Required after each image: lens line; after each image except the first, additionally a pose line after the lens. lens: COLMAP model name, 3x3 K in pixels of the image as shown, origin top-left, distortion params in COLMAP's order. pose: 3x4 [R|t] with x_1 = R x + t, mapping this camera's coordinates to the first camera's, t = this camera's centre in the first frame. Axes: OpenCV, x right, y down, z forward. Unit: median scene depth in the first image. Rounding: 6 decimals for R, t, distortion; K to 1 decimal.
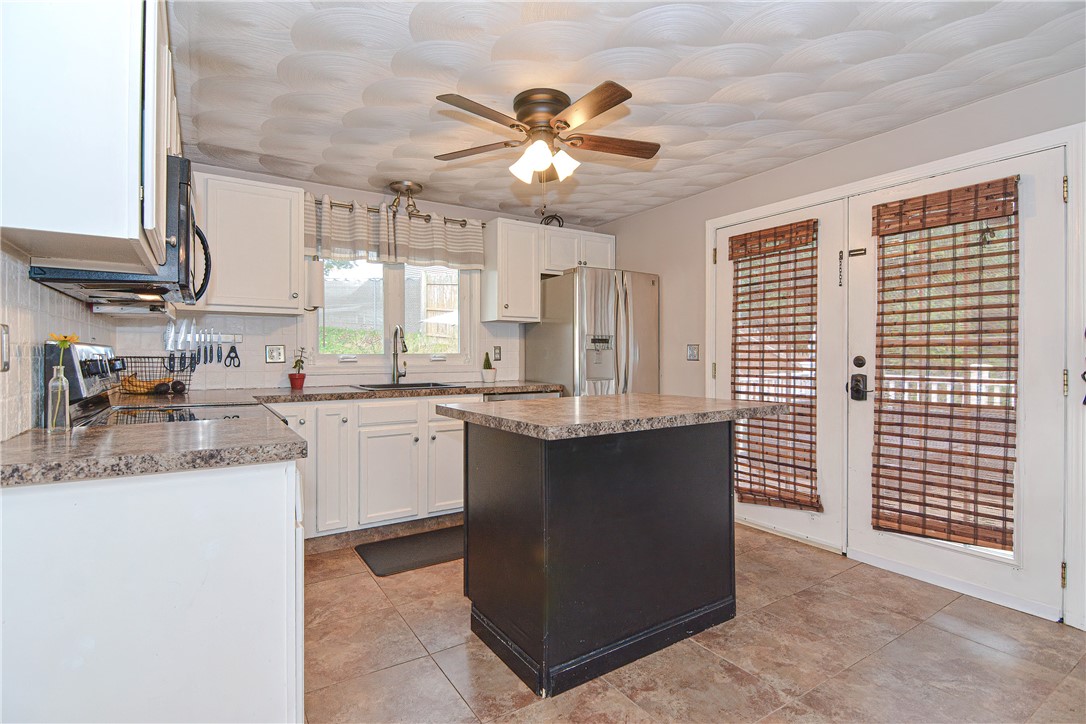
lens RADIAL K [[525.8, 0, 543.8], [0, 525.8, 354.5], [0, 0, 1]] dist [0.014383, -0.012735]
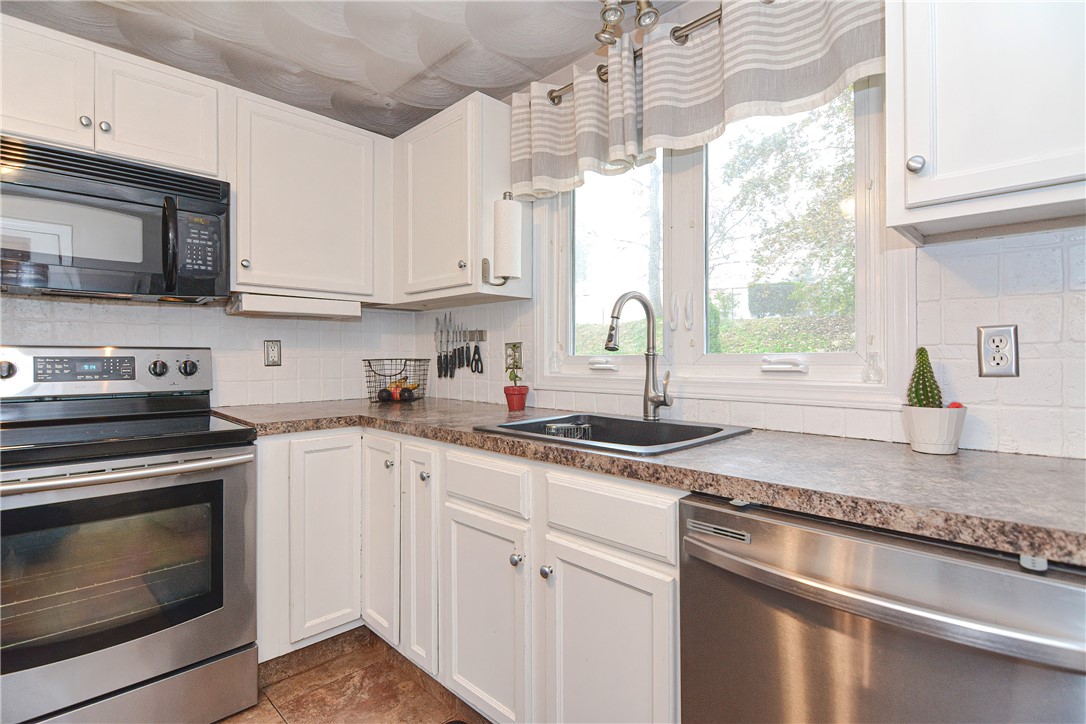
lens RADIAL K [[528.9, 0, 540.1], [0, 528.9, 360.0], [0, 0, 1]] dist [0.021829, -0.030742]
pose [[0.212679, 0.002579, -0.977119, 0.167455], [-0.001670, 0.999996, 0.002276, 0.002971], [0.977121, 0.001148, 0.212682, 0.930898]]
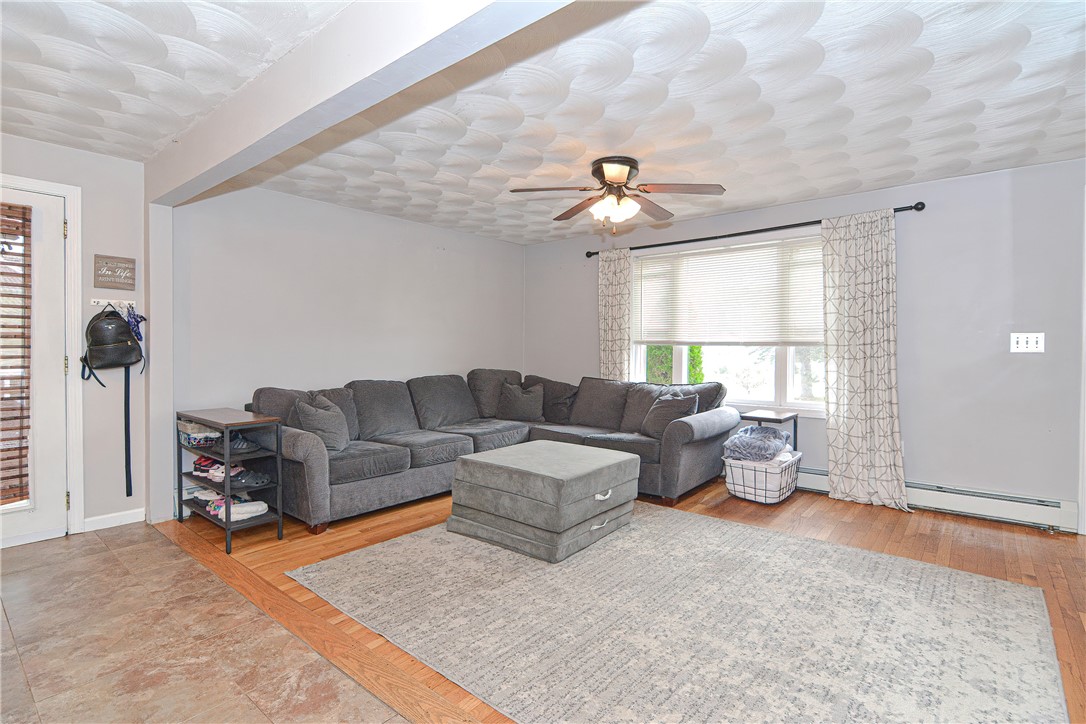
lens RADIAL K [[529.8, 0, 533.2], [0, 529.8, 355.4], [0, 0, 1]] dist [0.001612, -0.010045]
pose [[-0.291111, -0.012974, 0.956601, -0.485655], [-0.003178, 0.999916, 0.012594, 0.002942], [-0.956684, 0.000626, -0.291127, 0.139849]]
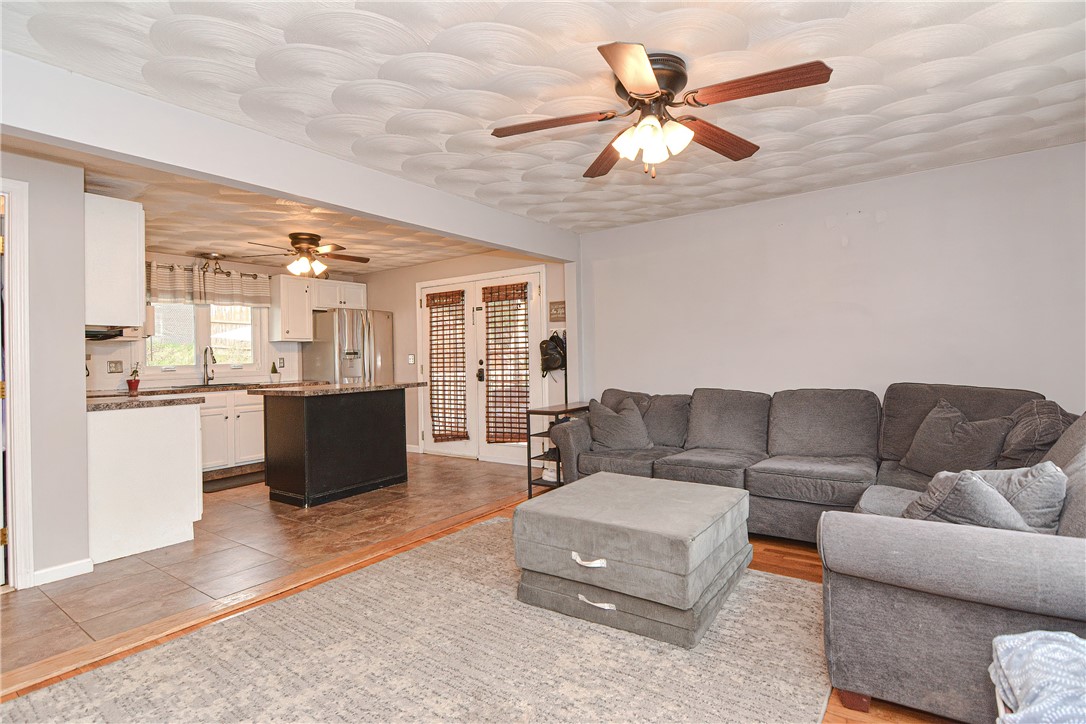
lens RADIAL K [[525.8, 0, 543.8], [0, 525.8, 354.5], [0, 0, 1]] dist [0.014383, -0.012735]
pose [[0.930095, -0.019301, 0.366811, 0.070279], [0.022745, 0.999728, -0.005068, -0.000991], [-0.366613, 0.013057, 0.930282, -0.855453]]
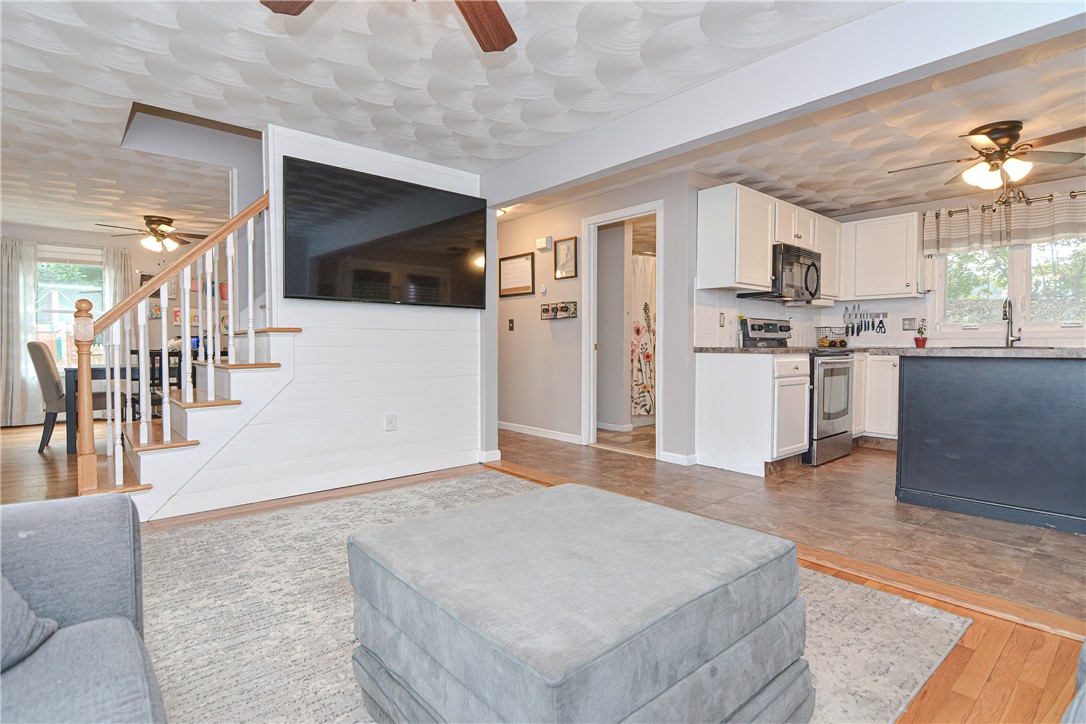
lens RADIAL K [[542.4, 0, 542.1], [0, 542.4, 356.3], [0, 0, 1]] dist [-0.001845, -0.001001]
pose [[0.149743, 0.026078, -0.988381, 0.890340], [-0.001006, 0.999656, 0.026223, 0.052813], [0.988724, -0.002932, 0.149717, -0.267866]]
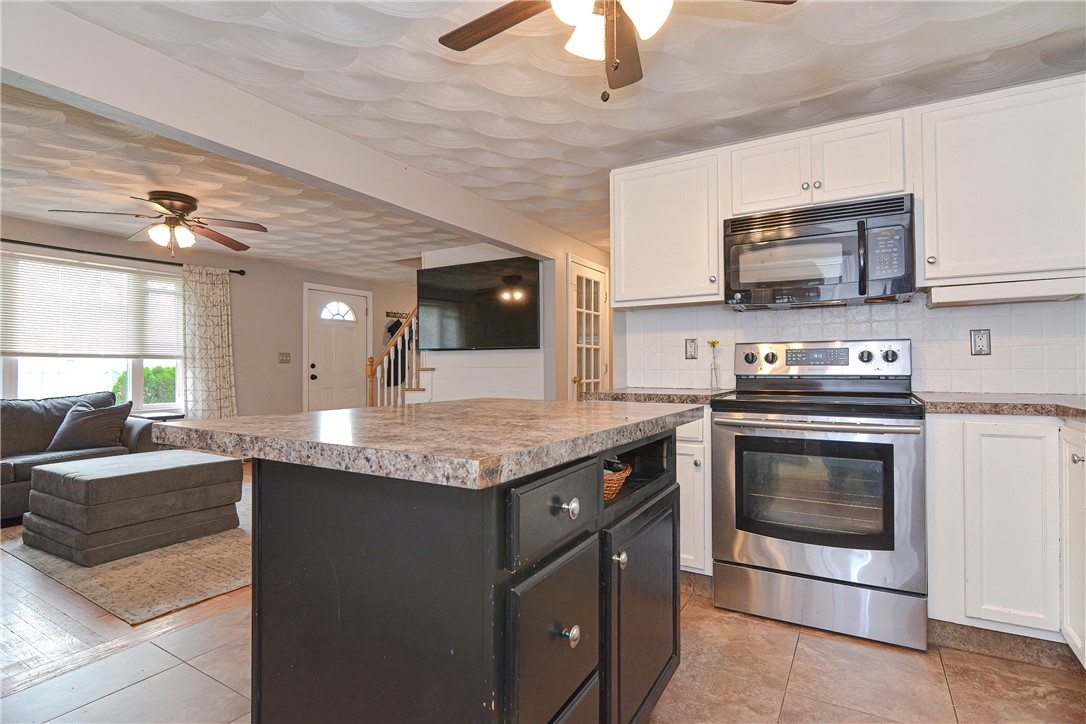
lens RADIAL K [[532.9, 0, 543.9], [0, 532.9, 366.7], [0, 0, 1]] dist [-0.011436, -0.000335]
pose [[-0.892754, 0.002055, -0.450540, 0.236490], [0.003603, 0.999990, -0.002578, 0.027231], [0.450531, -0.003925, -0.892752, 1.092911]]
